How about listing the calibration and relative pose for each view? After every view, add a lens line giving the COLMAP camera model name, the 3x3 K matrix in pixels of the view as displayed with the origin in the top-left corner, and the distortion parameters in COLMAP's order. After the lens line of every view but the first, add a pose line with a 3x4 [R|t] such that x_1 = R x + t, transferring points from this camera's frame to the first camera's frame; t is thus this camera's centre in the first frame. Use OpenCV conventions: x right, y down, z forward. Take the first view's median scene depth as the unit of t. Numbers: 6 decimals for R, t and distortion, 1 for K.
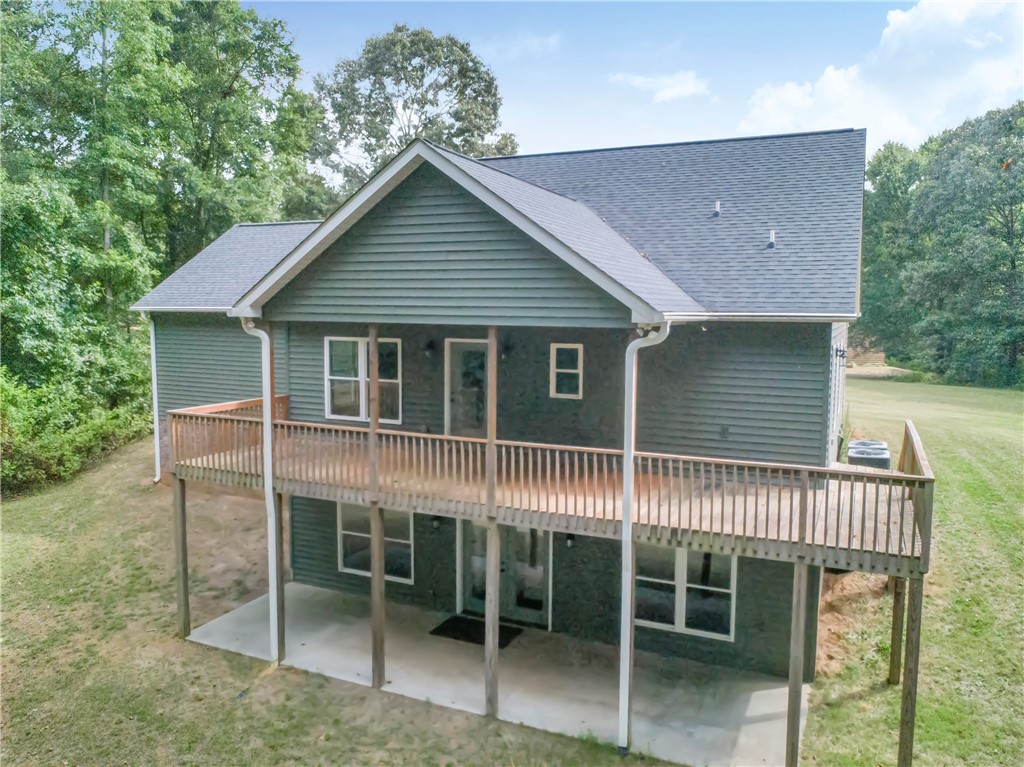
lens RADIAL K [[769.1, 0, 512.0], [0, 769.1, 383.5], [0, 0, 1]] dist [-0.013437, -0.001909]
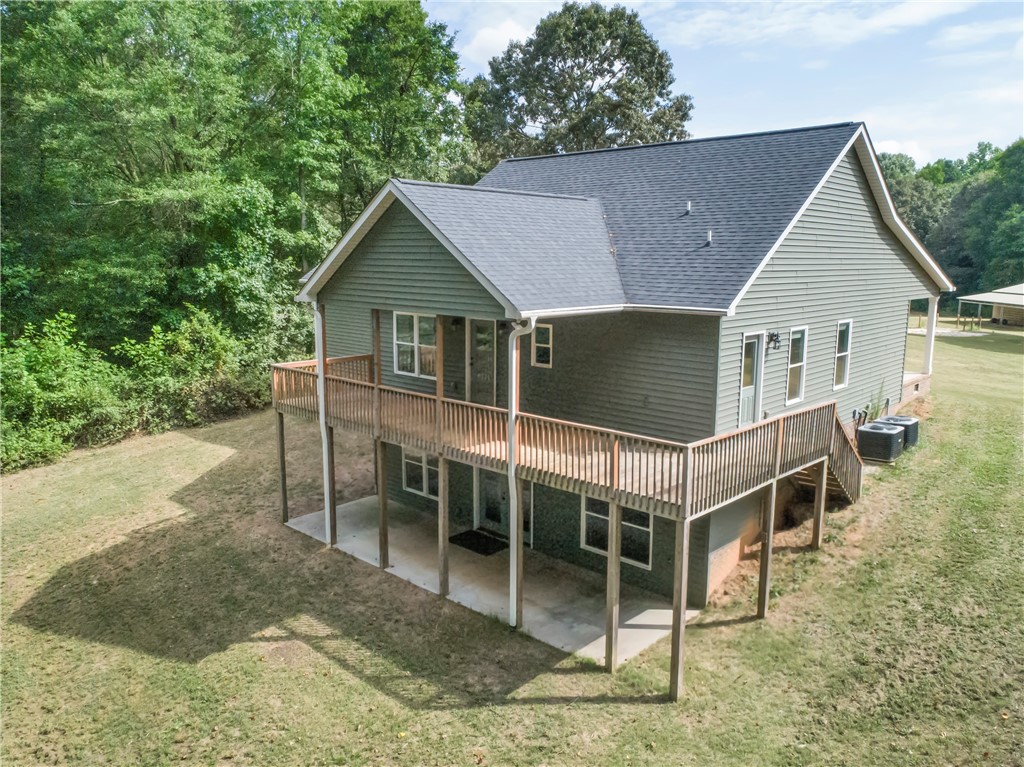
lens RADIAL K [[769.1, 0, 512.0], [0, 769.1, 383.5], [0, 0, 1]] dist [-0.013437, -0.001909]
pose [[0.947380, 0.048830, -0.316366, 0.385326], [-0.027849, 0.997123, 0.070506, -0.037543], [0.318899, -0.057986, 0.946013, -0.188596]]
